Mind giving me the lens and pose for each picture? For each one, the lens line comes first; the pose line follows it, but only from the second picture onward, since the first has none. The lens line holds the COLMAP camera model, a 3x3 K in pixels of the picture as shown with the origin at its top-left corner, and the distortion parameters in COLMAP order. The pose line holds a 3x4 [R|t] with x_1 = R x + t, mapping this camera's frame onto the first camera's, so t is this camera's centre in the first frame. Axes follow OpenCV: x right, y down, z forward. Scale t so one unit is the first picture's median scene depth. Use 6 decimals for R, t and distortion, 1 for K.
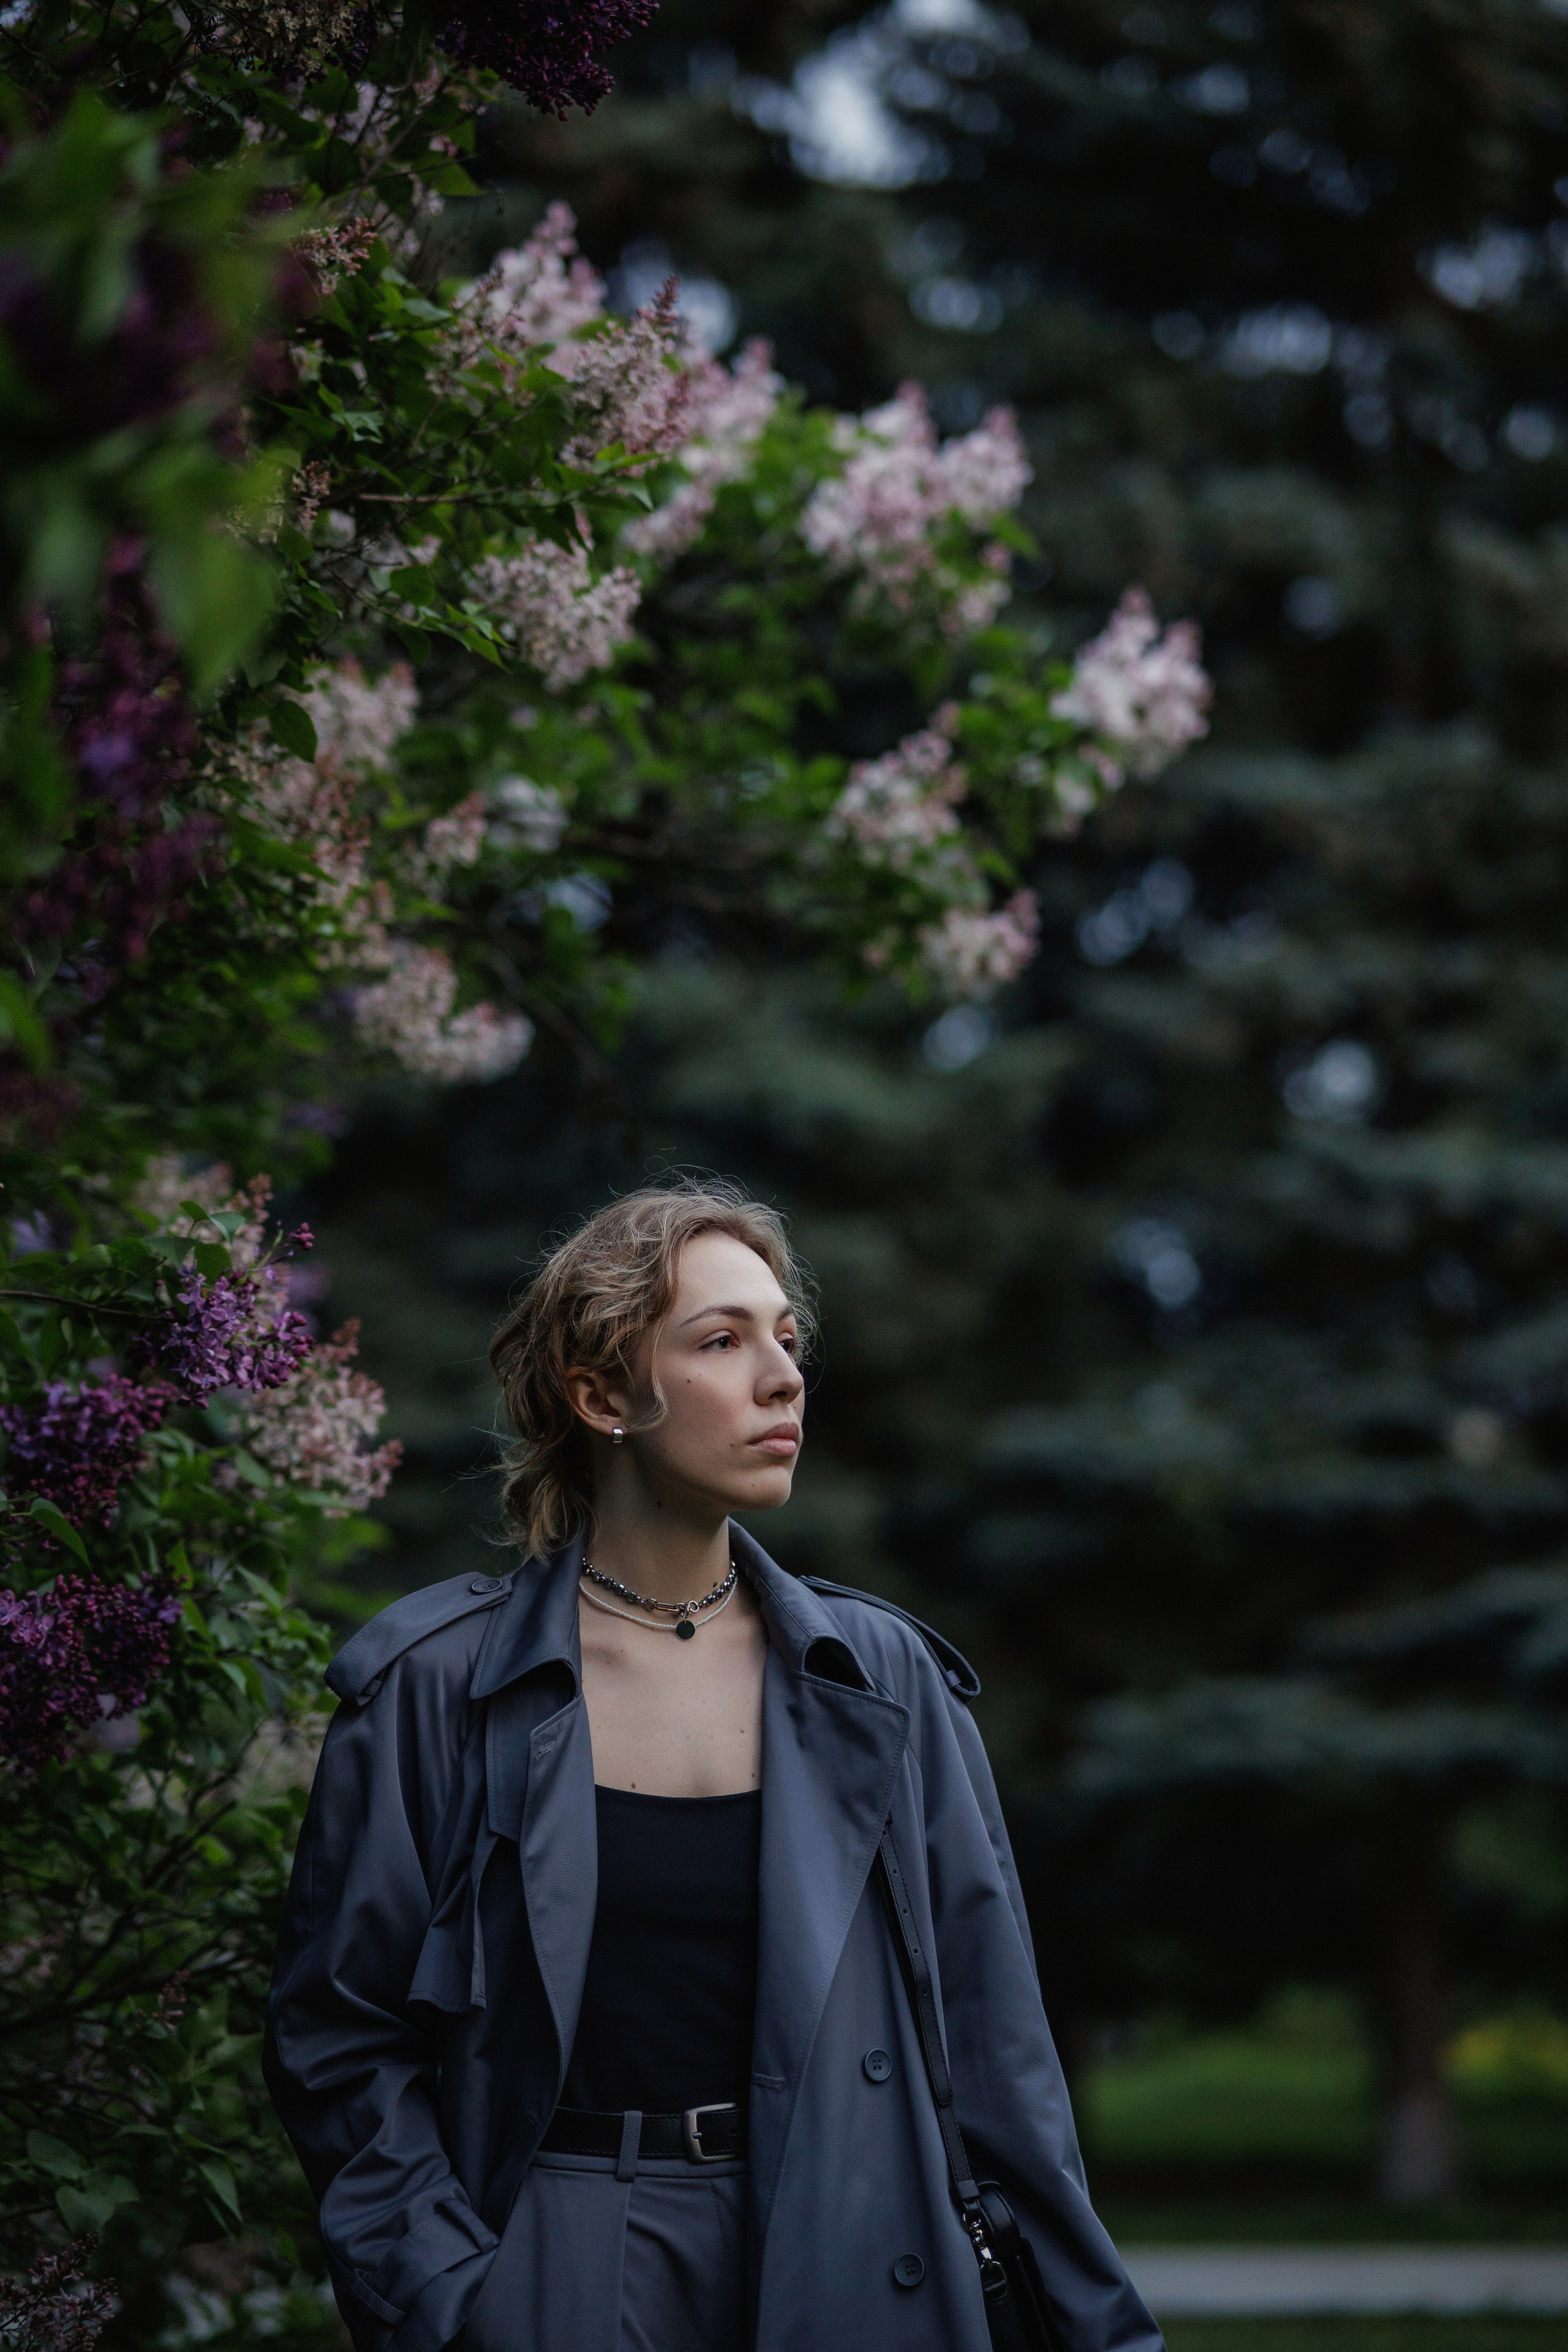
lens RADIAL K [[5790.8, 0, 784.0], [0, 5790.8, 1176.0], [0, 0, 1]] dist [0.373659, 0.324874]
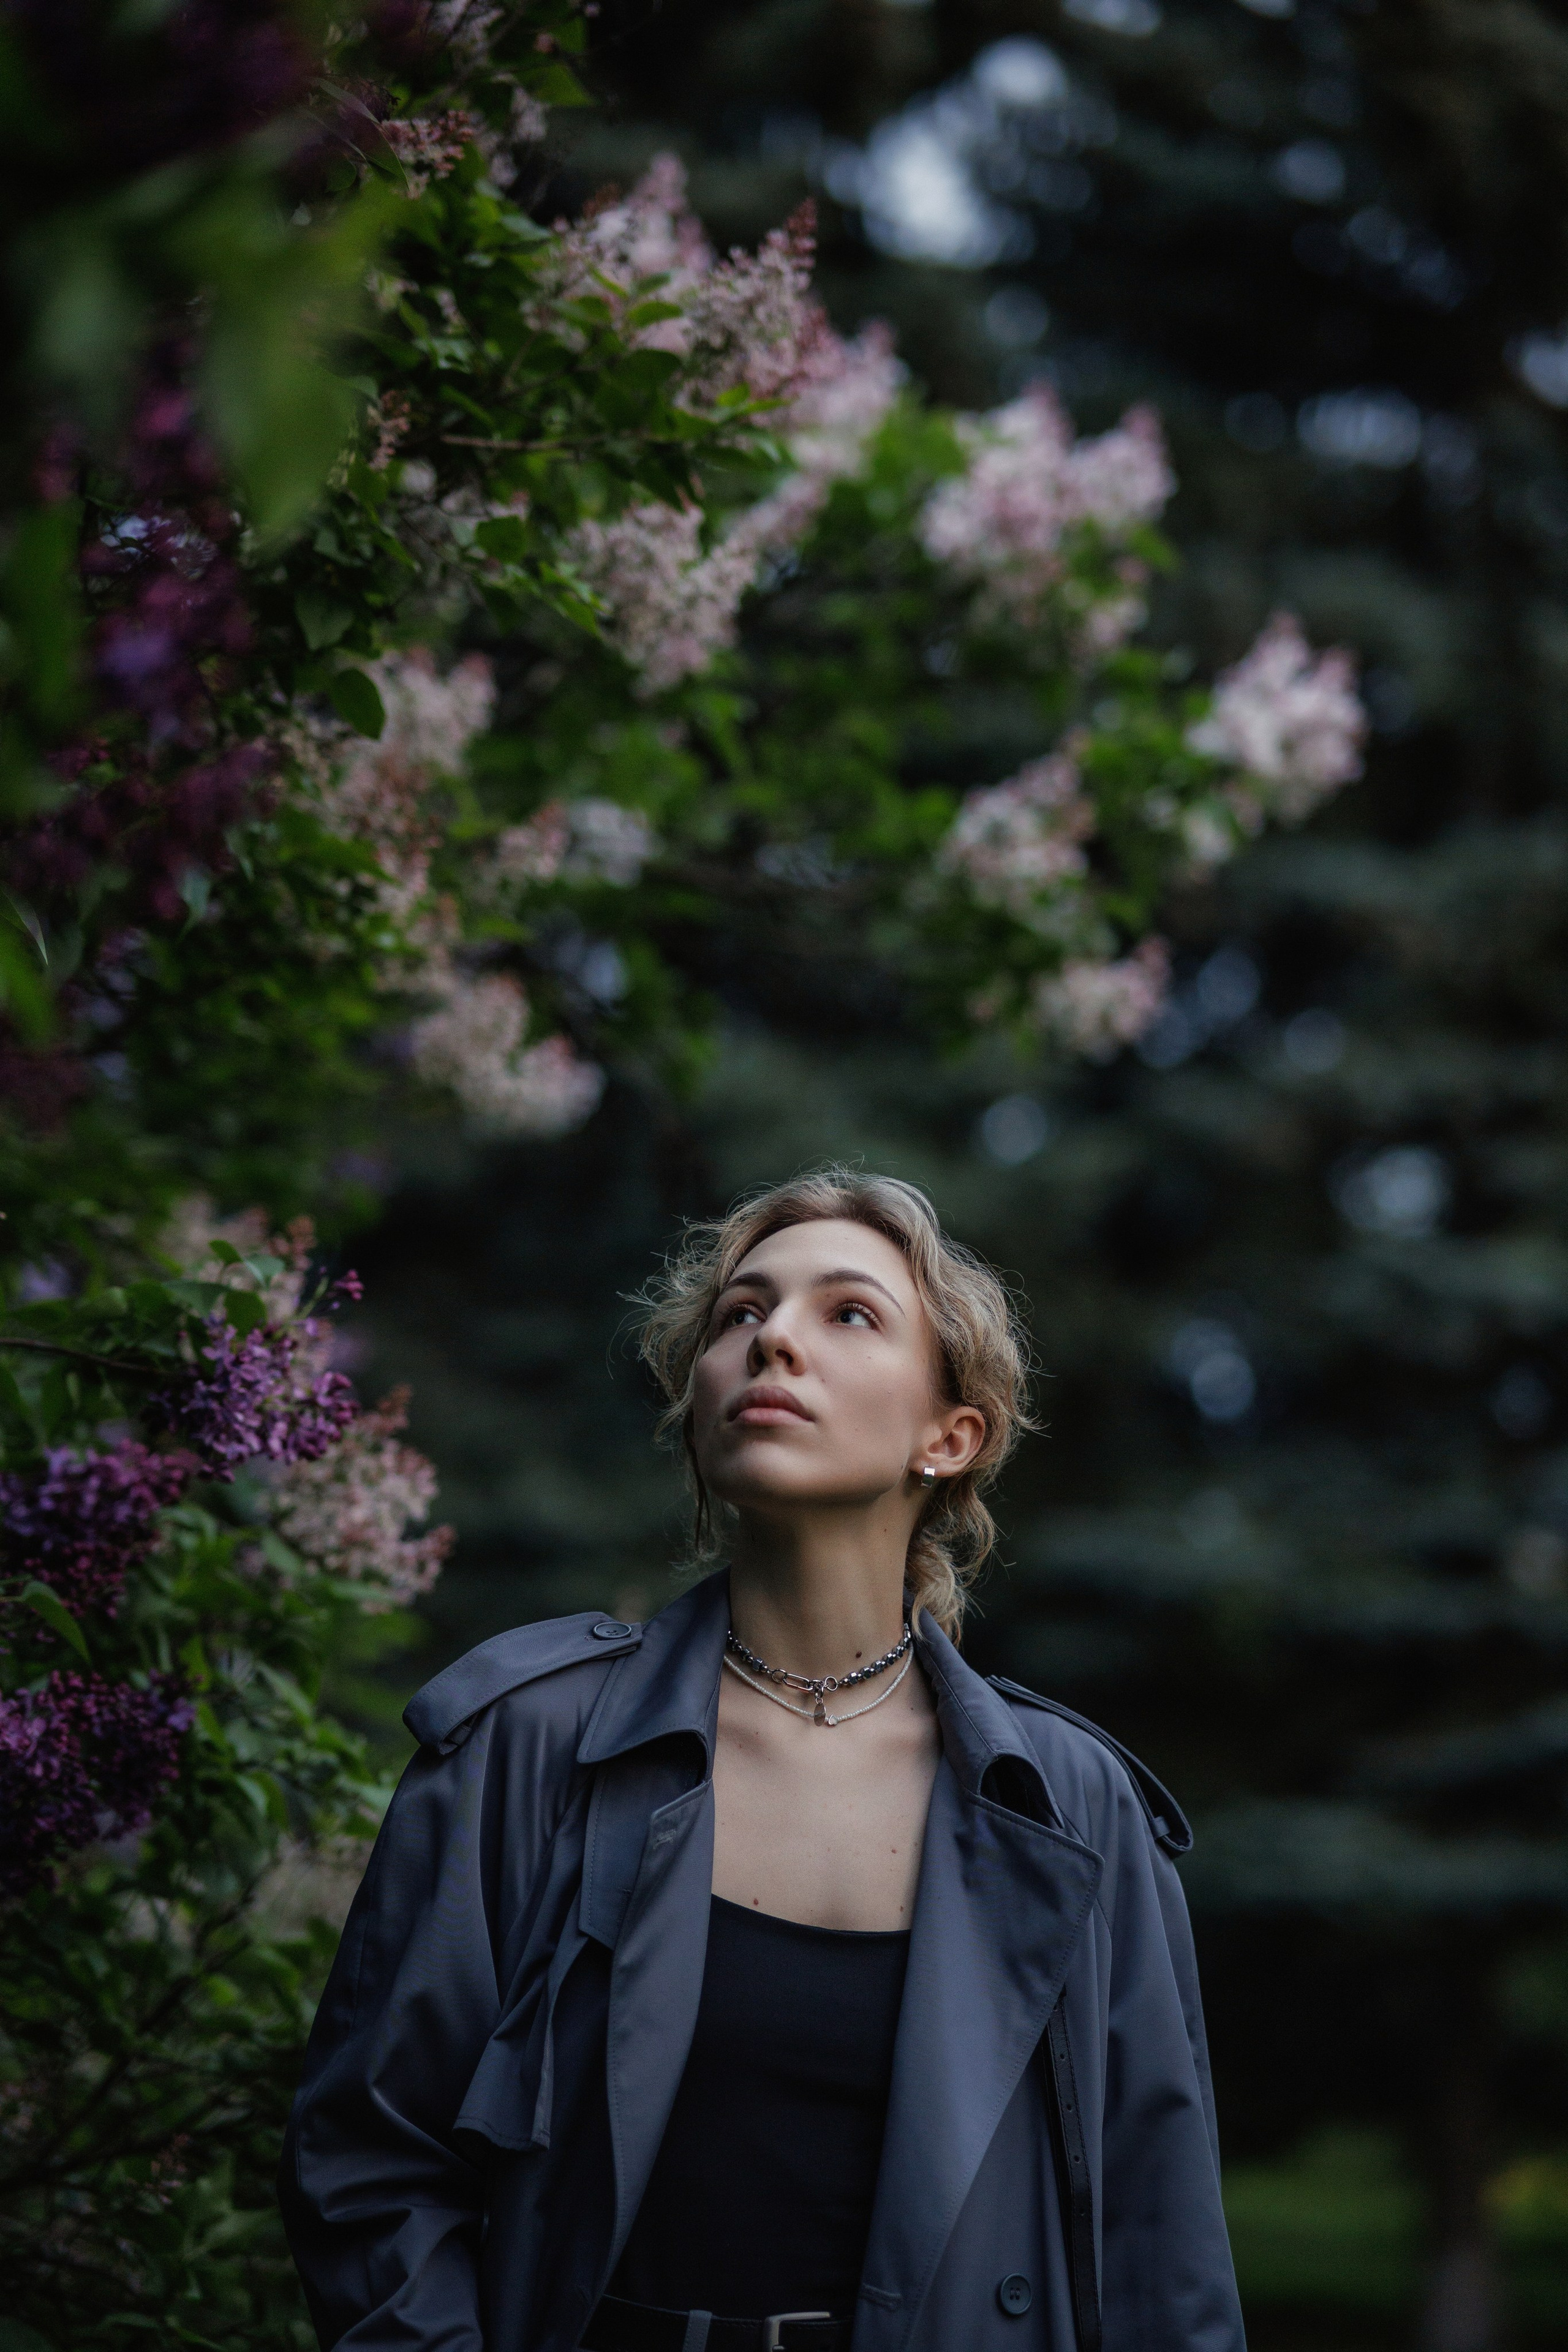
lens RADIAL K [[5790.8, 0, 784.0], [0, 5790.8, 1176.0], [0, 0, 1]] dist [0.373659, 0.324874]
pose [[0.999500, 0.031153, -0.005418, -0.013286], [-0.031242, 0.999367, -0.017023, 0.006266], [0.004884, 0.017184, 0.999840, 0.128380]]
